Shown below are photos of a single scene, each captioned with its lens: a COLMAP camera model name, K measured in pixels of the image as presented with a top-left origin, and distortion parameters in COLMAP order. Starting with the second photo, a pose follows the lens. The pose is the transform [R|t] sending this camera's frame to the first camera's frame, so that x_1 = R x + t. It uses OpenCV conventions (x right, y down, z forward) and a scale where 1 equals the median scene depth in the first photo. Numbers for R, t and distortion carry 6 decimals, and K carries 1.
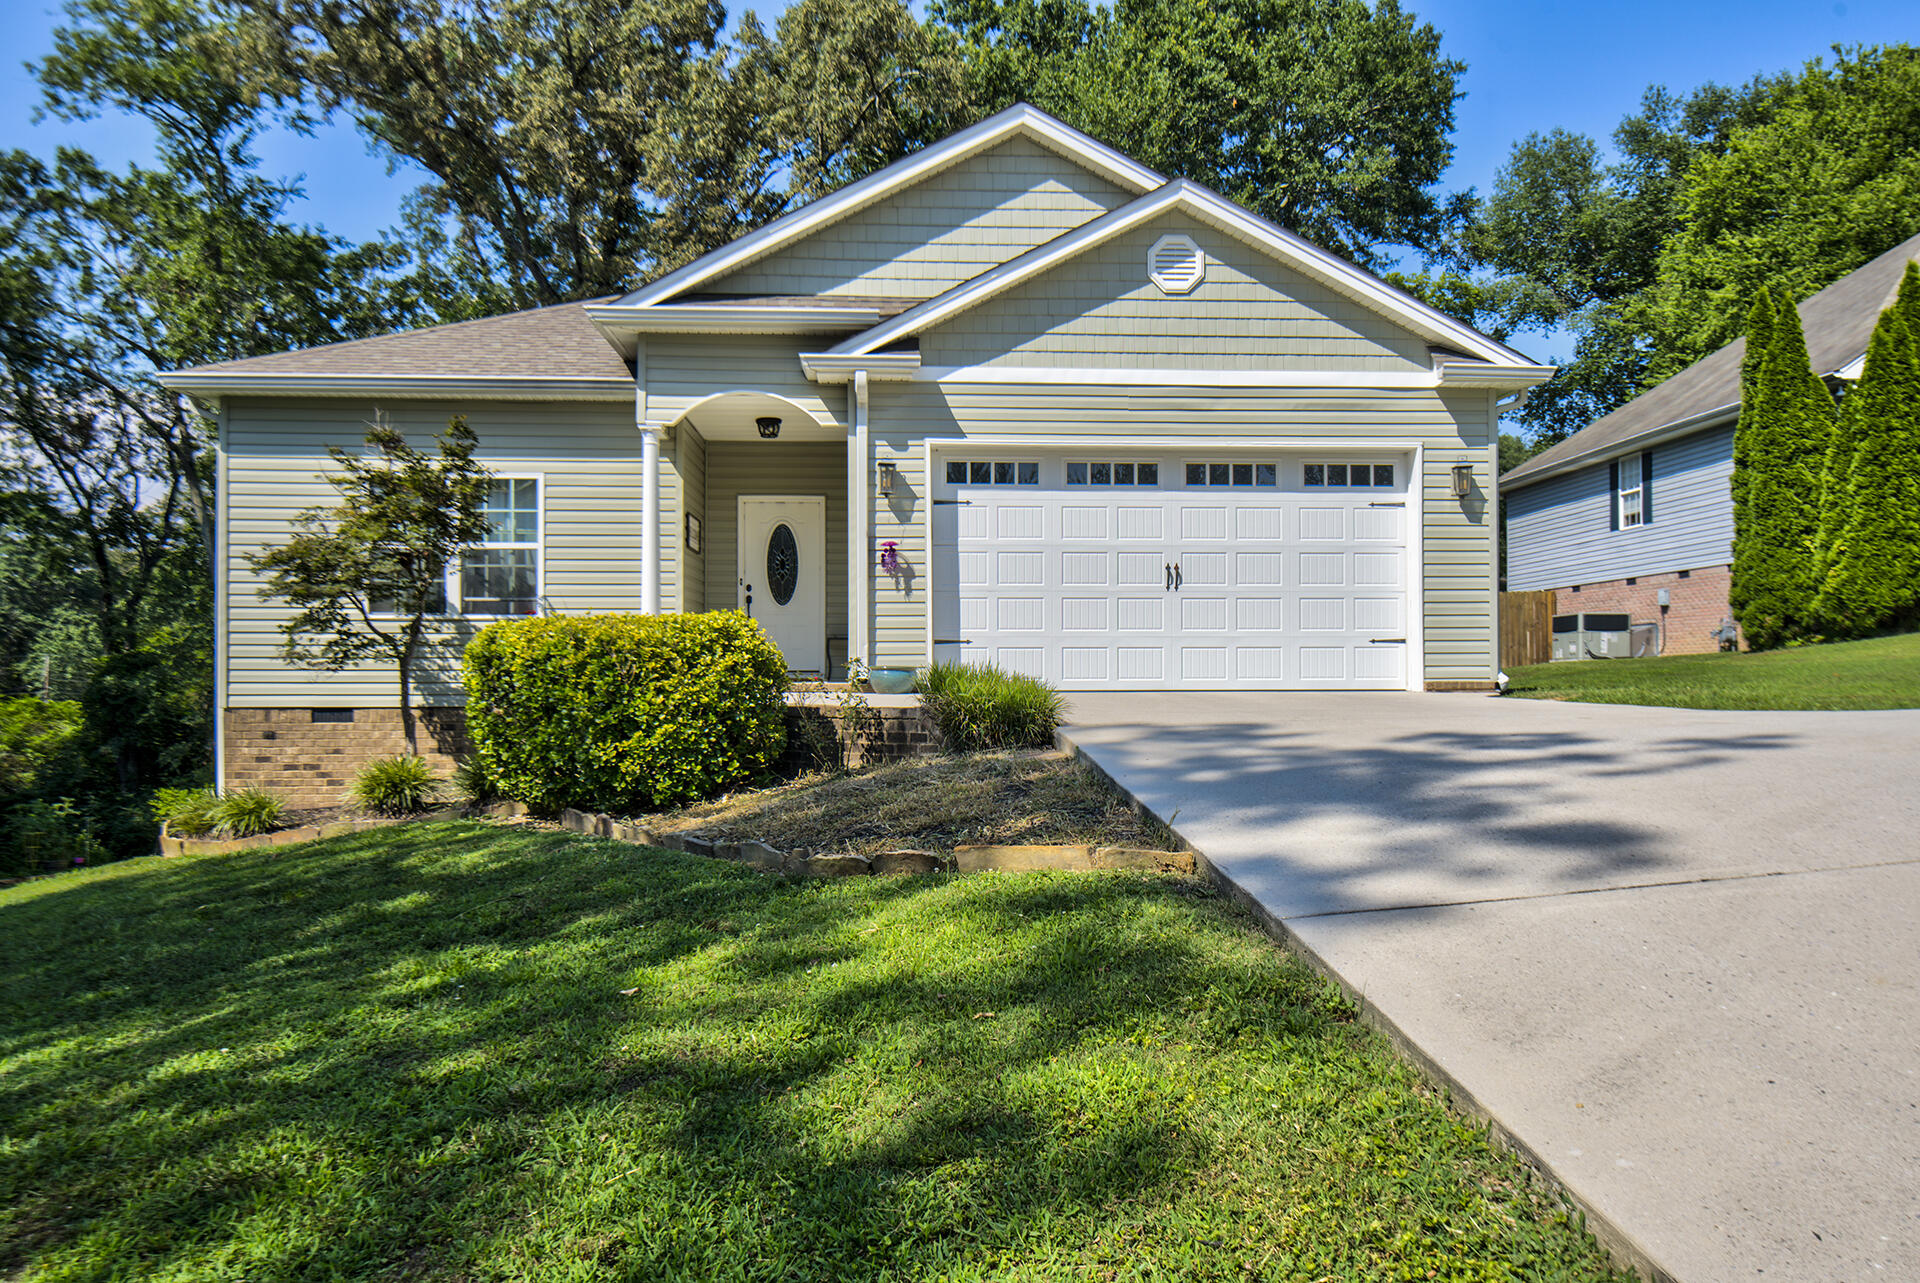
lens RADIAL K [[1444.9, 0, 959.1], [0, 1444.9, 643.2], [0, 0, 1]] dist [0.025156, -0.009869]
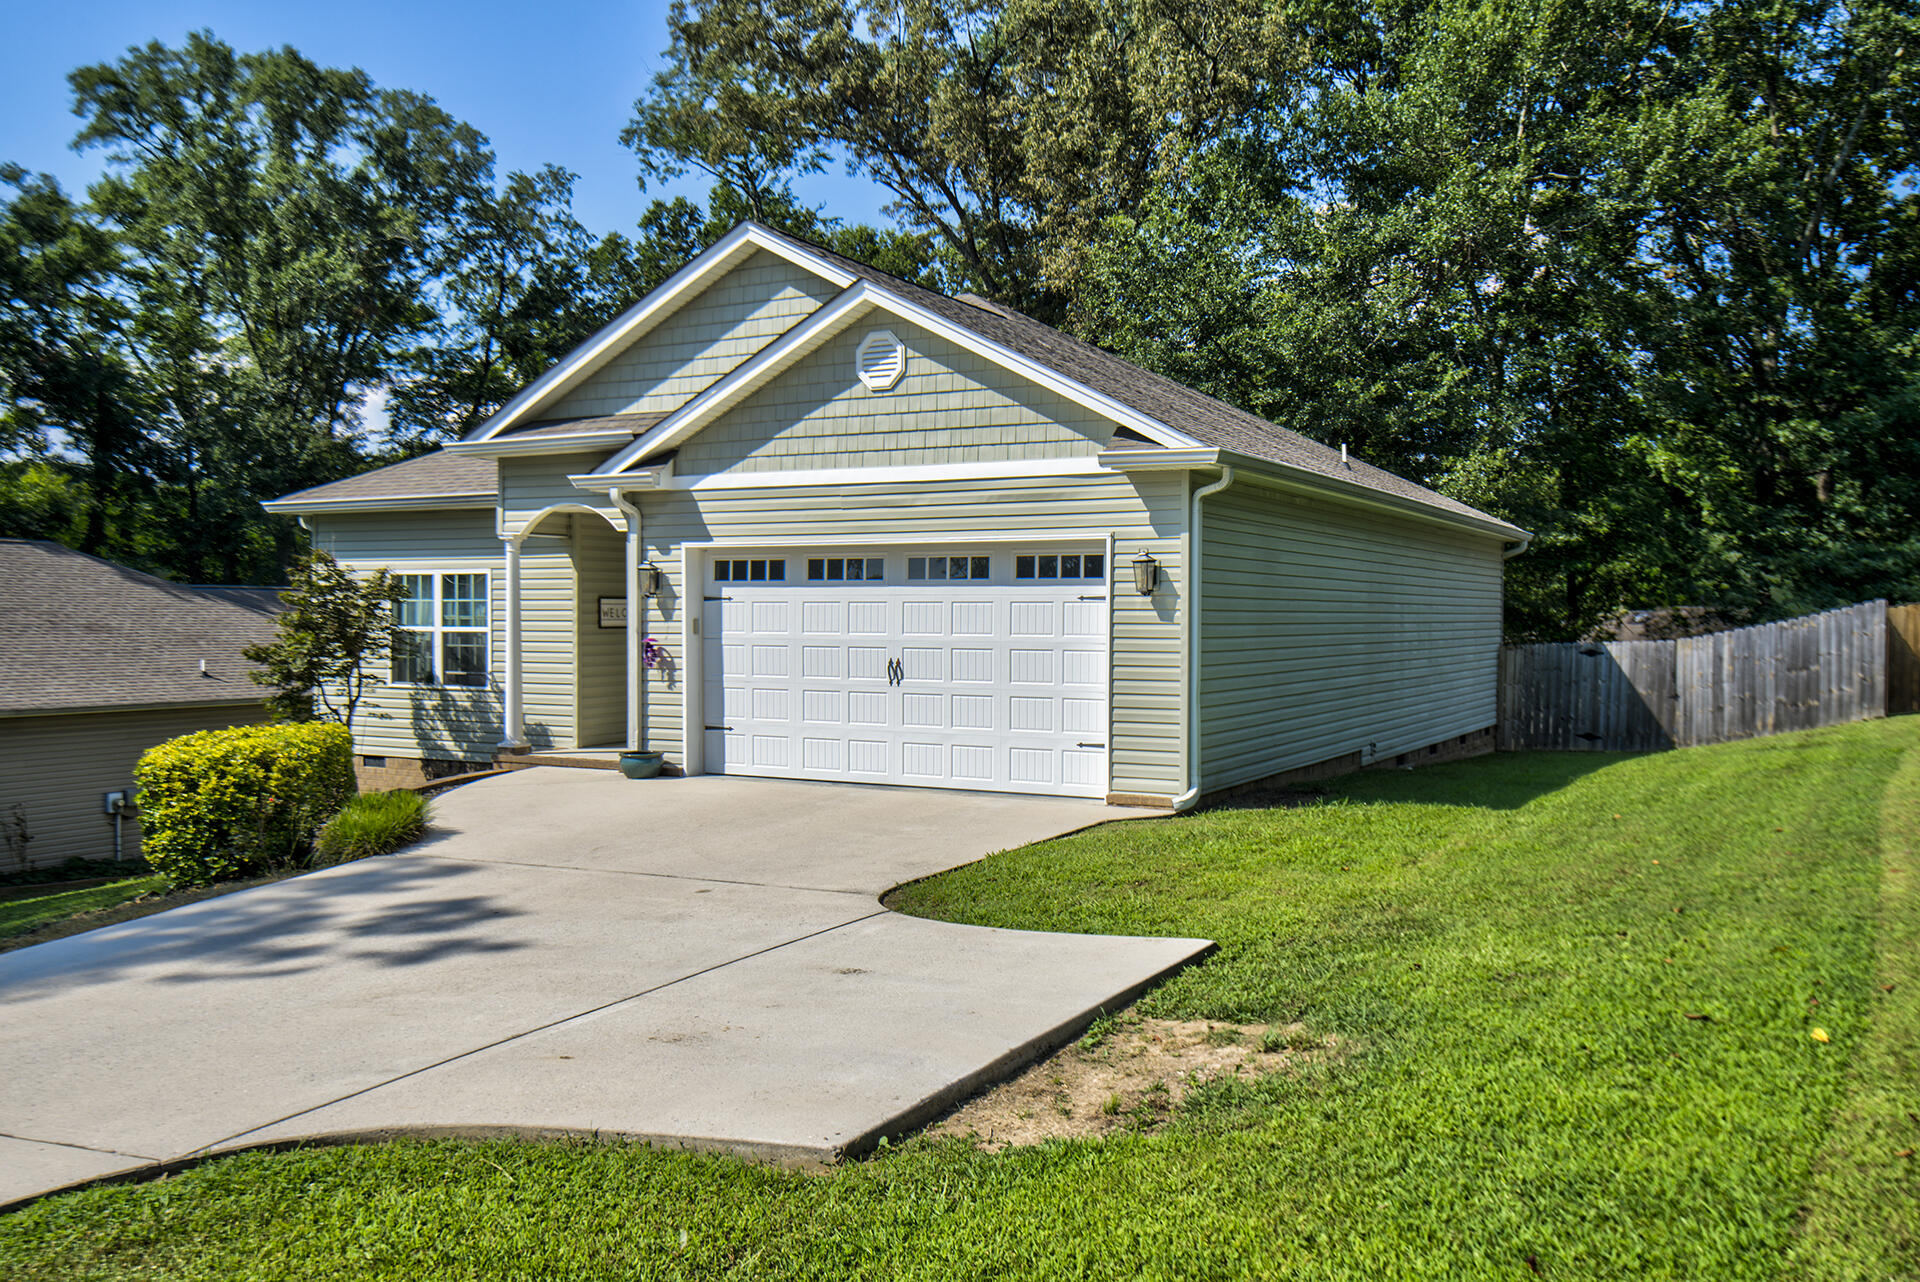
lens RADIAL K [[1606.8, 0, 949.5], [0, 1606.8, 637.6], [0, 0, 1]] dist [0.032358, -0.061005]
pose [[0.841494, 0.012507, -0.540121, 0.788500], [0.008970, 0.999271, 0.037114, -0.111668], [0.540192, -0.036076, 0.840768, 0.087287]]
